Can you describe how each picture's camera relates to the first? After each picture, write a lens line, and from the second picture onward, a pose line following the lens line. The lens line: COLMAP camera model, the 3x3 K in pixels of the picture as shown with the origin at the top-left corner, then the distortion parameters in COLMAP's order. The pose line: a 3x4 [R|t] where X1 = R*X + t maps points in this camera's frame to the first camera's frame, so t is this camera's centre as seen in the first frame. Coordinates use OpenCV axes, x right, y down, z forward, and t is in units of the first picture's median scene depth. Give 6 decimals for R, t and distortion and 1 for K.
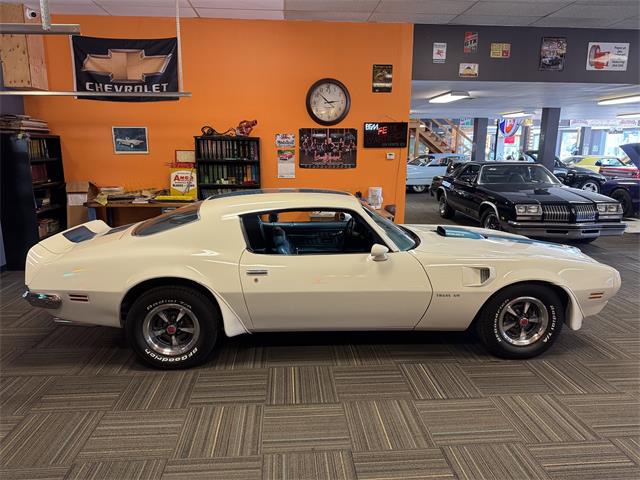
lens RADIAL K [[452.9, 0, 319.7], [0, 452.9, 244.0], [0, 0, 1]] dist [0.025349, -0.032297]
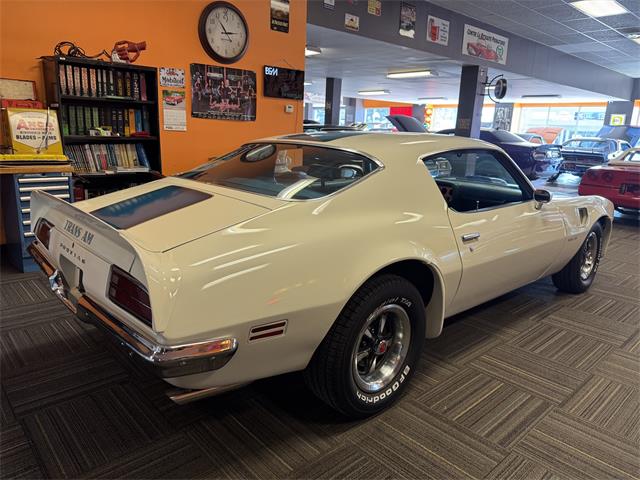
lens RADIAL K [[452.9, 0, 322.3], [0, 452.9, 240.2], [0, 0, 1]] dist [0.025349, -0.032297]
pose [[0.783771, -0.120513, 0.609246, -0.379734], [0.092202, 0.992700, 0.077748, -0.005174], [-0.614168, -0.004762, 0.789161, 0.290885]]
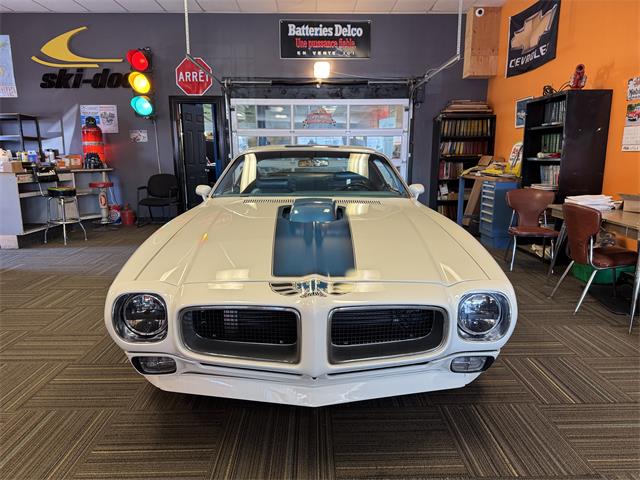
lens RADIAL K [[452.9, 0, 317.5], [0, 452.9, 241.8], [0, 0, 1]] dist [0.025349, -0.032297]
pose [[-0.061527, 0.182252, -0.981325, 0.604405], [-0.199176, 0.961171, 0.190997, -0.065825], [0.978030, 0.207208, -0.022837, 0.670213]]
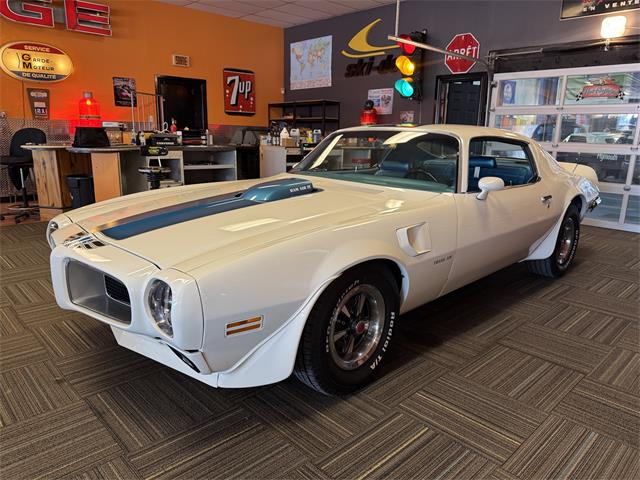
lens RADIAL K [[452.9, 0, 316.4], [0, 452.9, 241.7], [0, 0, 1]] dist [0.025349, -0.032297]
pose [[-0.776970, 0.126668, -0.616663, 0.431700], [-0.150800, 0.913582, 0.377660, -0.132130], [0.611210, 0.386423, -0.690724, 0.975446]]
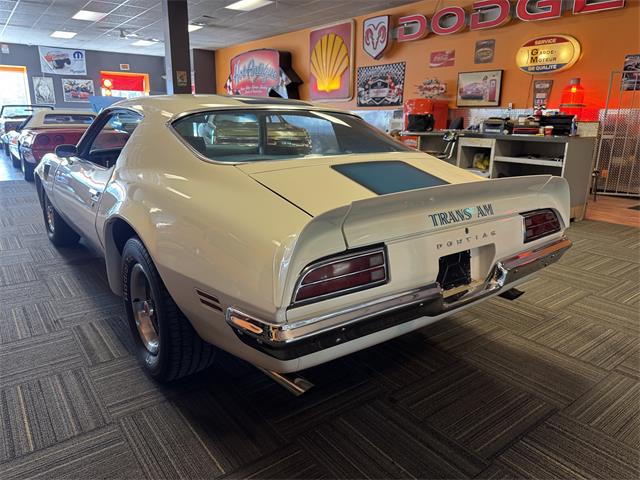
lens RADIAL K [[452.9, 0, 316.2], [0, 452.9, 234.1], [0, 0, 1]] dist [0.025349, -0.032297]
pose [[-0.540018, -0.222539, 0.811700, -0.485928], [0.155076, 0.921591, 0.355839, -0.093313], [-0.827243, 0.318035, -0.463166, 0.793210]]
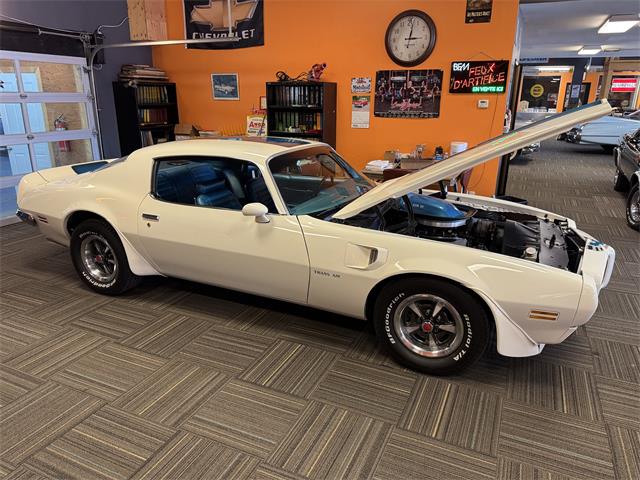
lens RADIAL K [[452.9, 0, 320.3], [0, 452.9, 246.6], [0, 0, 1]] dist [0.025349, -0.032297]
pose [[0.875554, 0.153075, -0.458229, 0.334956], [-0.102194, 0.985696, 0.134012, -0.023539], [0.472188, -0.070506, 0.878673, 0.141527]]
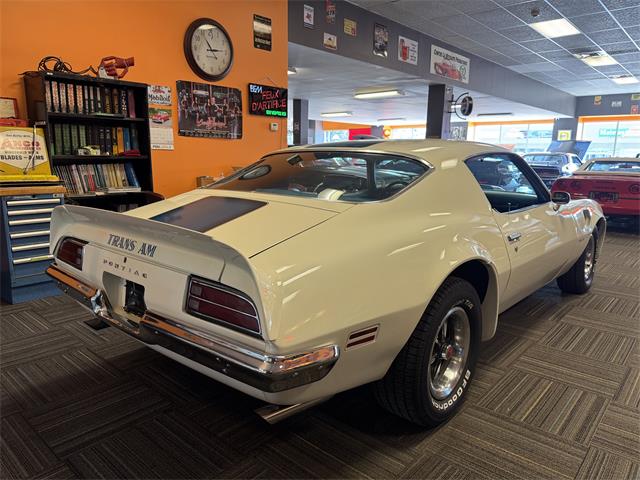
lens RADIAL K [[452.9, 0, 324.5], [0, 452.9, 243.7], [0, 0, 1]] dist [0.025349, -0.032297]
pose [[0.714102, -0.128253, 0.688192, -0.425079], [0.132259, 0.990087, 0.047276, -0.000678], [-0.687434, 0.057260, 0.723986, 0.344084]]
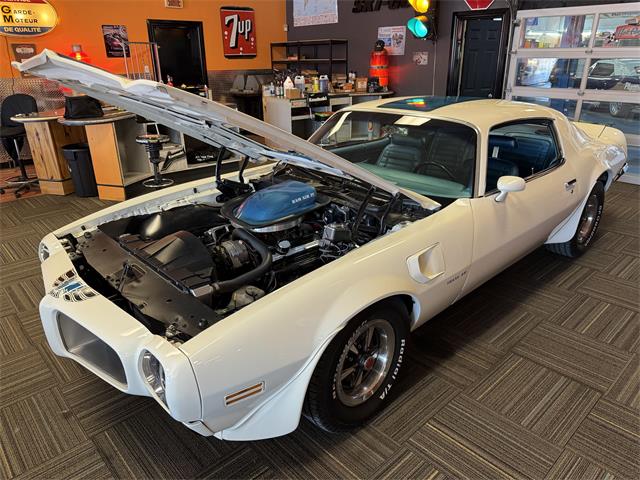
lens RADIAL K [[452.9, 0, 318.7], [0, 452.9, 243.2], [0, 0, 1]] dist [0.025349, -0.032297]
pose [[-0.784736, 0.240974, -0.571069, 0.400228], [-0.118383, 0.846103, 0.519707, -0.184735], [0.608420, 0.475437, -0.635441, 0.932576]]
